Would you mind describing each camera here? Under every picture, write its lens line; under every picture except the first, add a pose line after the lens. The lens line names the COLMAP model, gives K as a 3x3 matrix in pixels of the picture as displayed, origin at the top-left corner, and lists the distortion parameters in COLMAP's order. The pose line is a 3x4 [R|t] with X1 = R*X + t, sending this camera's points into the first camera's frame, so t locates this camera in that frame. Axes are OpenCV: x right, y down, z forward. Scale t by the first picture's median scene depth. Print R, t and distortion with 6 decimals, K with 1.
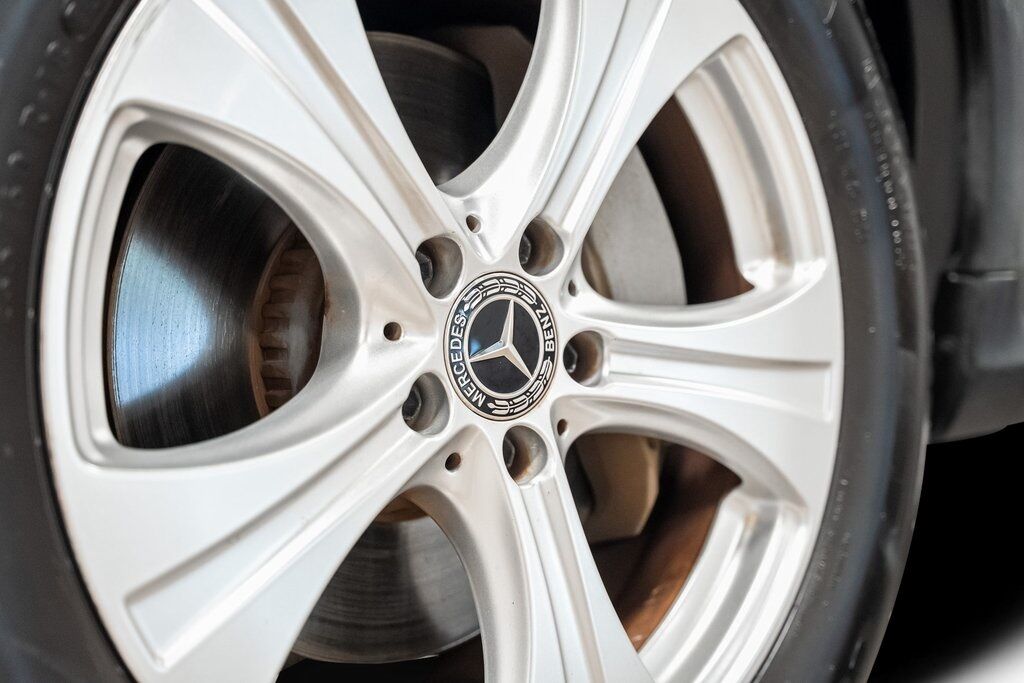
lens RADIAL K [[1698.6, 0, 515.1], [0, 1698.6, 339.1], [0, 0, 1]] dist [-0.121014, 0.000000]
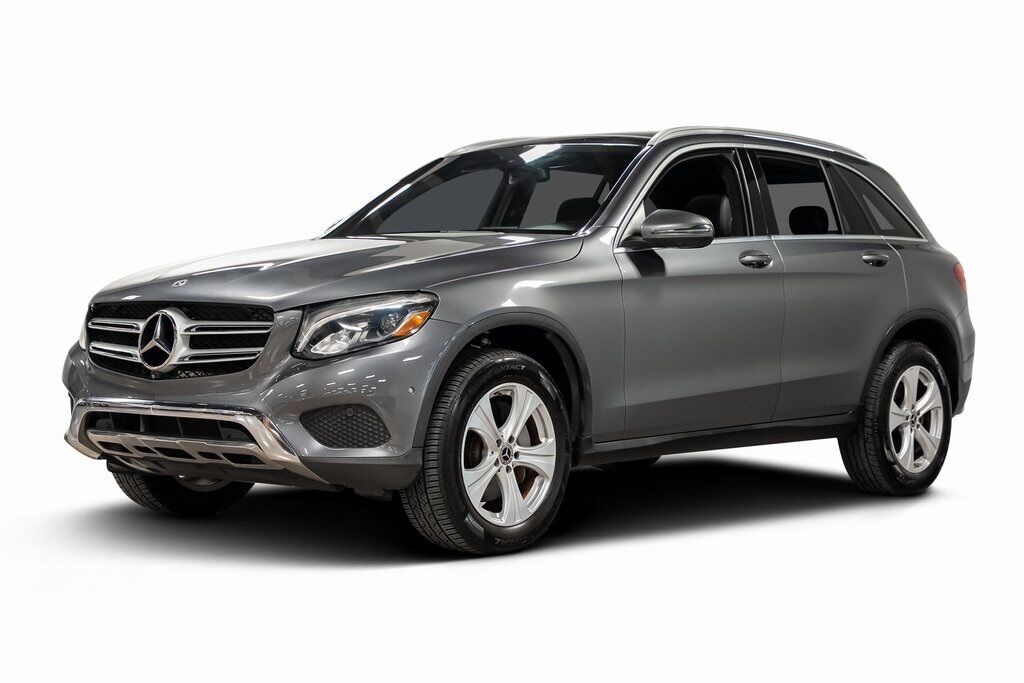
lens RADIAL K [[2509.0, 0, 518.3], [0, 2509.0, 344.9], [0, 0, 1]] dist [0.329655, 0.000000]
pose [[0.989102, 0.025367, 0.145033, -1.376032], [-0.029778, 0.999155, 0.028323, -0.692834], [-0.144192, -0.032333, 0.989021, -8.627950]]
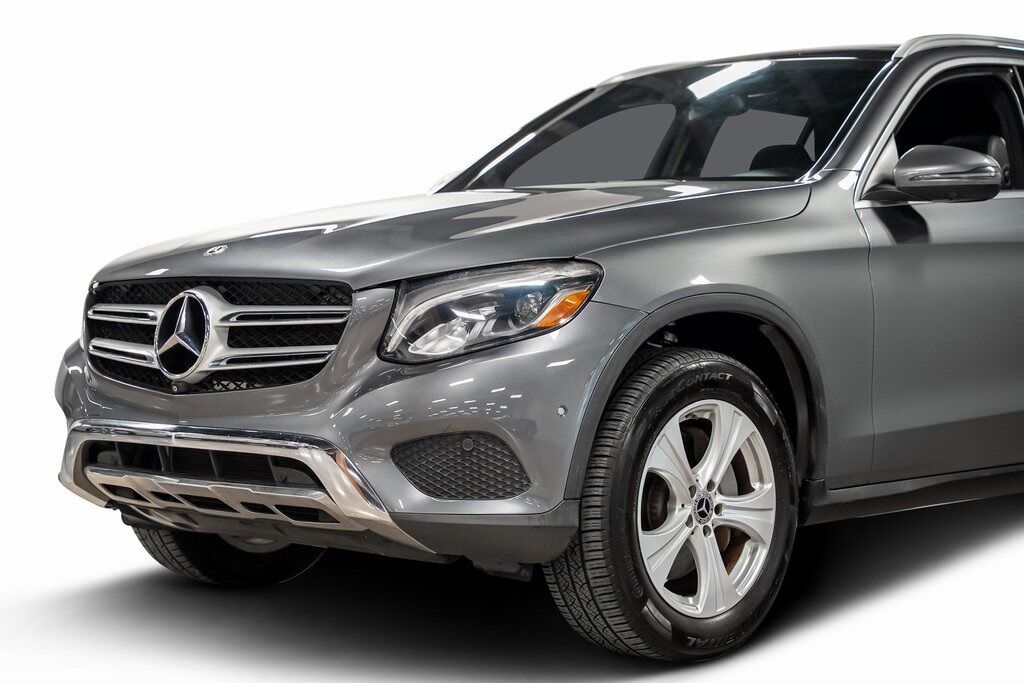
lens RADIAL K [[2478.4, 0, 512.6], [0, 2478.4, 339.7], [0, 0, 1]] dist [0.133829, 0.000000]
pose [[0.994596, 0.027160, 0.100207, -1.133280], [-0.029438, 0.999339, 0.021330, -0.544052], [-0.099562, -0.024164, 0.994738, -5.277869]]
